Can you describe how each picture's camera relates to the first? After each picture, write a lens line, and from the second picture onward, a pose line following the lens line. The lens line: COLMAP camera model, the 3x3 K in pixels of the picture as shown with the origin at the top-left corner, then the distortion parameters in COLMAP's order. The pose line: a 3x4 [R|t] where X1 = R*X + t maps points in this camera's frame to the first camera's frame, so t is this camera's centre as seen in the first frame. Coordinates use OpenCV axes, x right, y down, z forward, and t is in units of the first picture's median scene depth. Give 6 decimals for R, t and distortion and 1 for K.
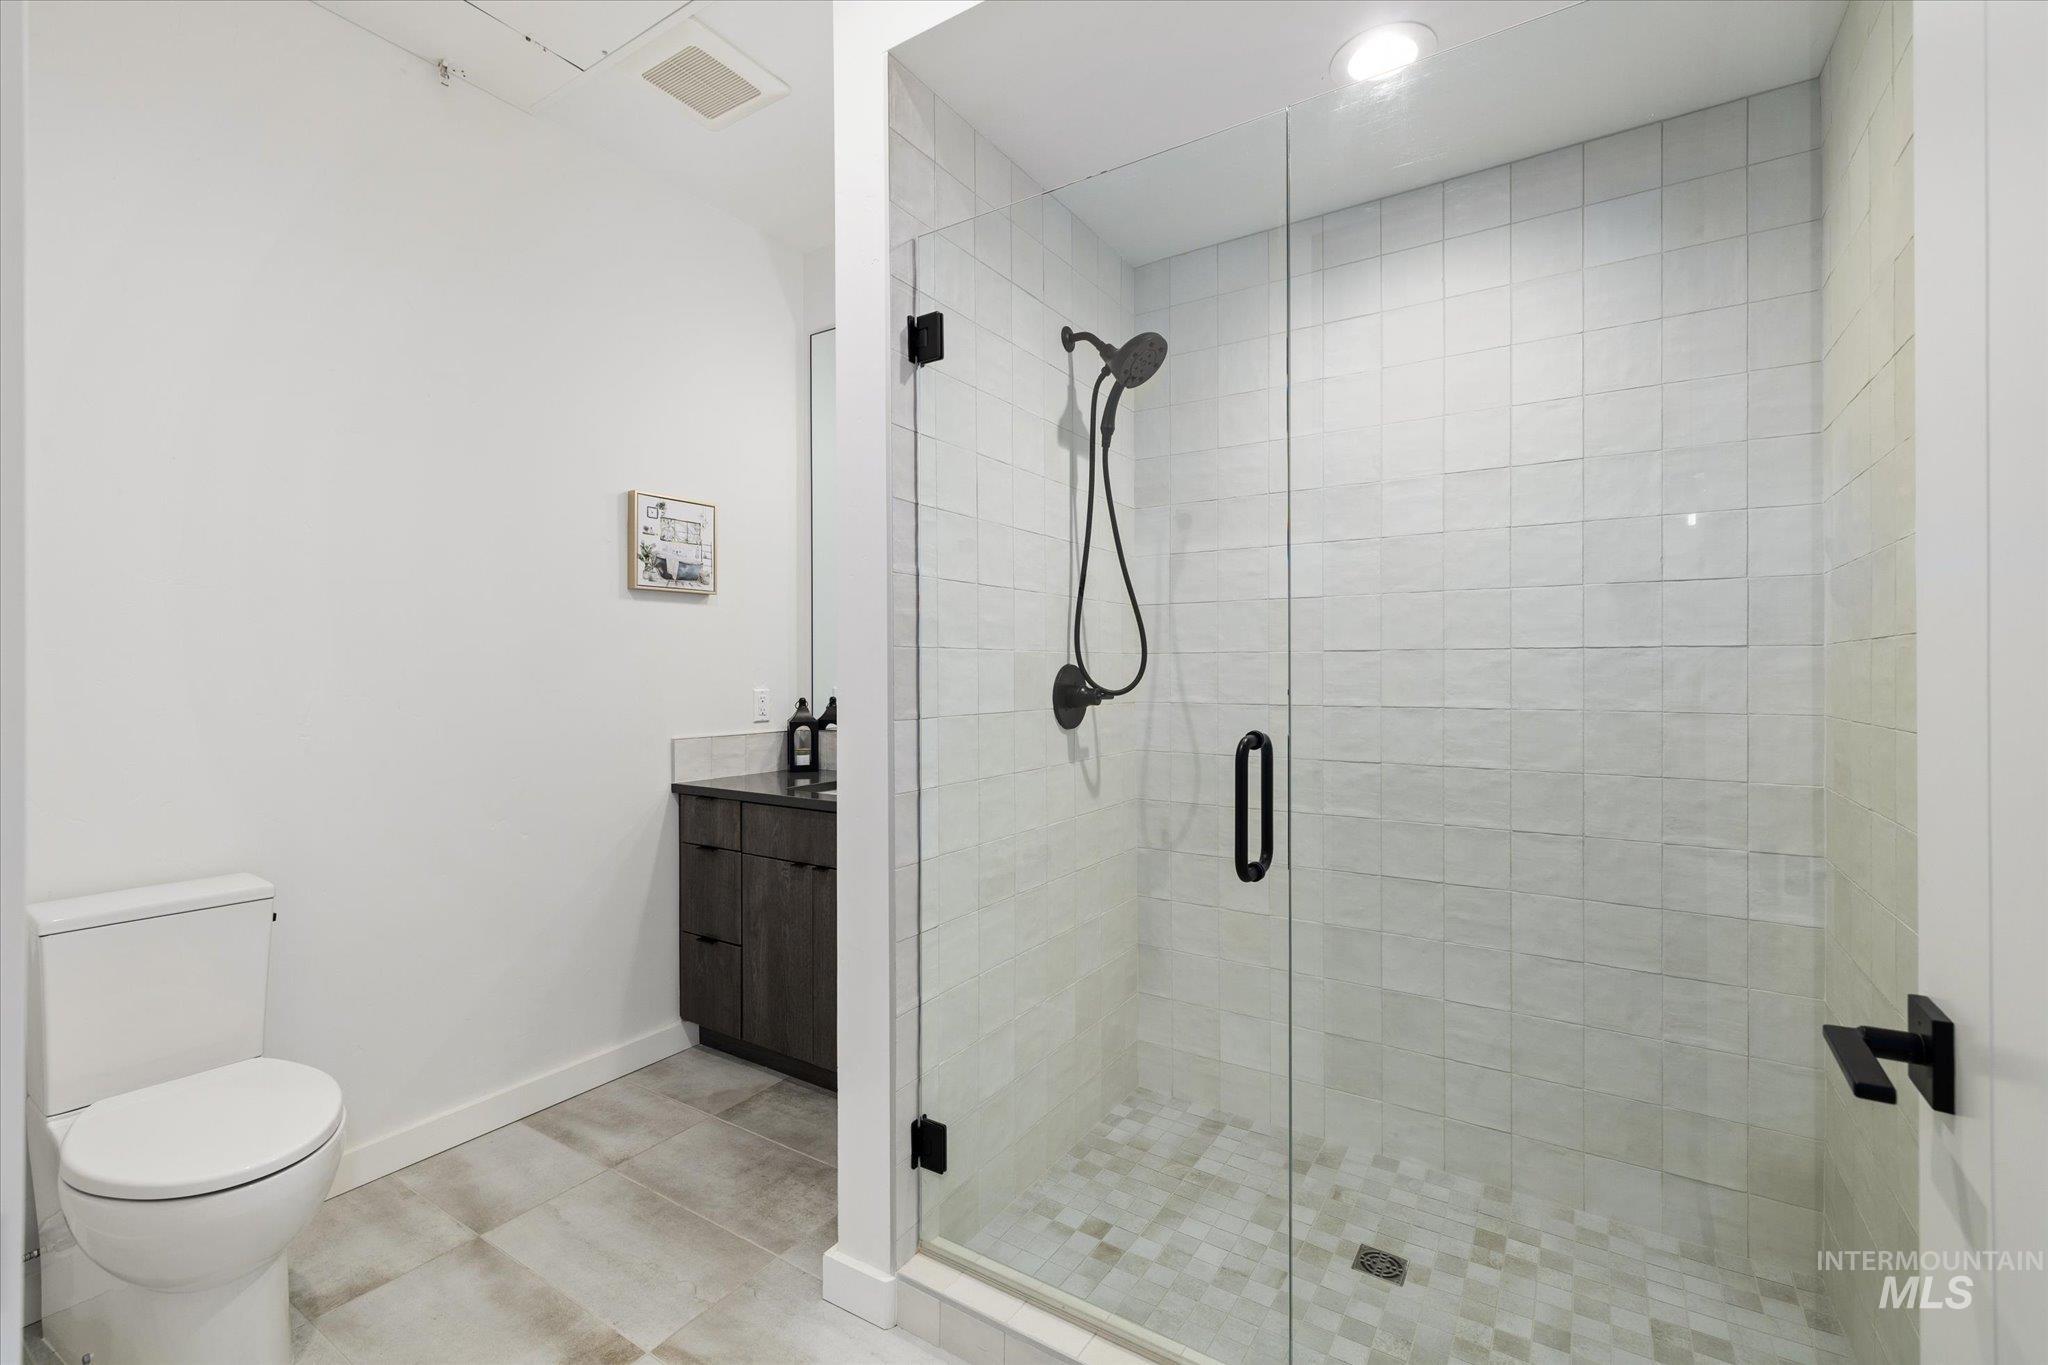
lens RADIAL K [[879.3, 0, 1018.8], [0, 879.3, 683.4], [0, 0, 1]] dist [0.003325, 0.000365]
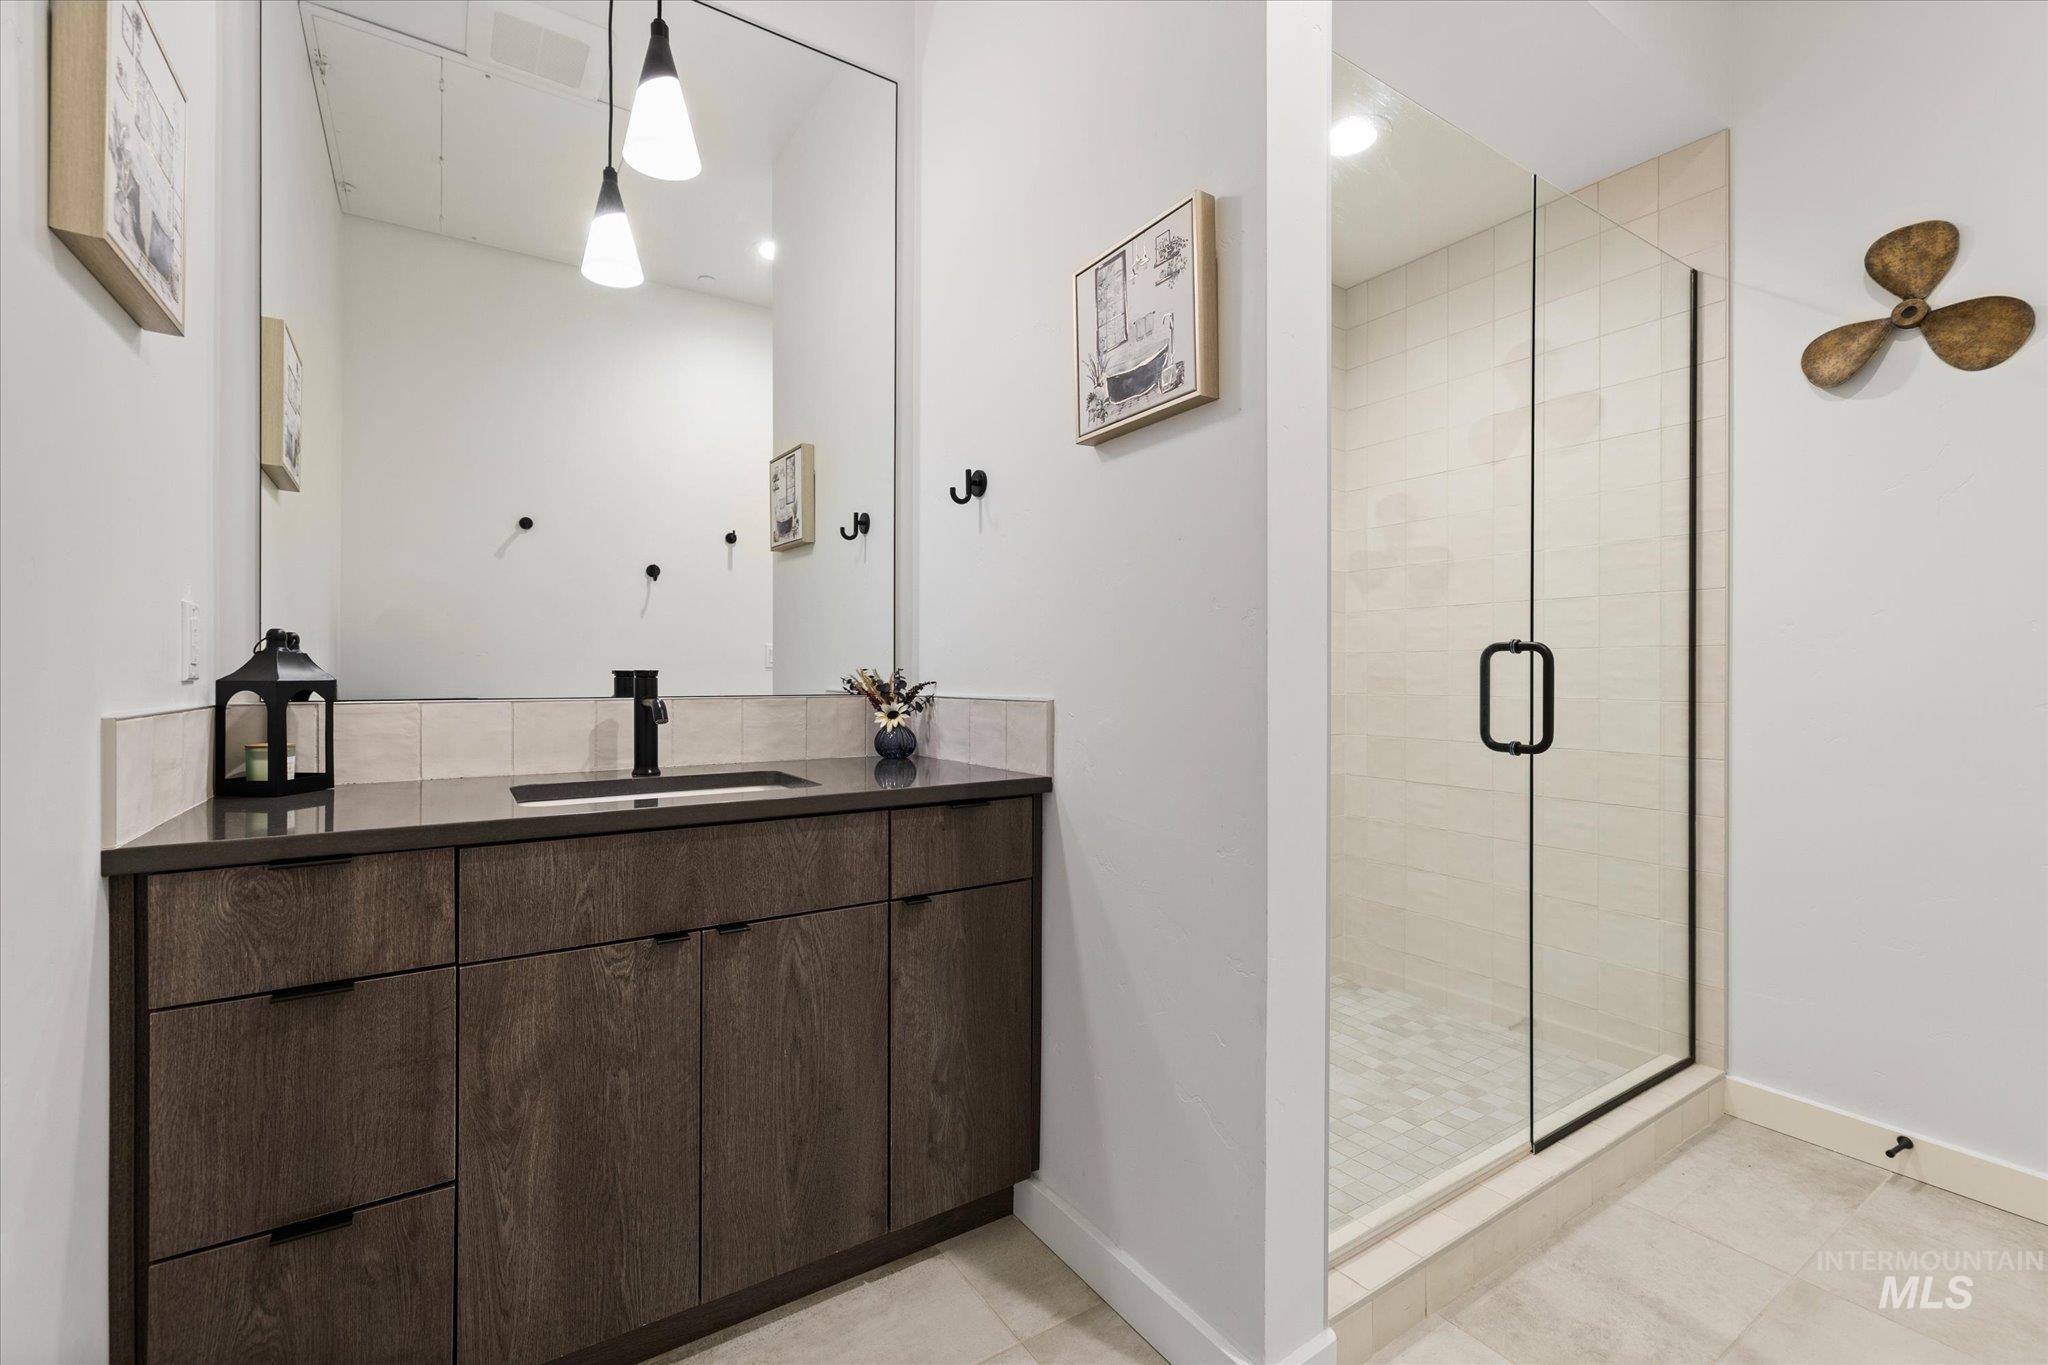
lens RADIAL K [[879.3, 0, 1021.0], [0, 879.3, 671.3], [0, 0, 1]] dist [0.003325, 0.000365]
pose [[0.397700, -0.001802, 0.917514, -0.604171], [0.003311, 0.999994, 0.000528, 0.048191], [-0.917509, 0.002828, 0.397704, 0.573956]]
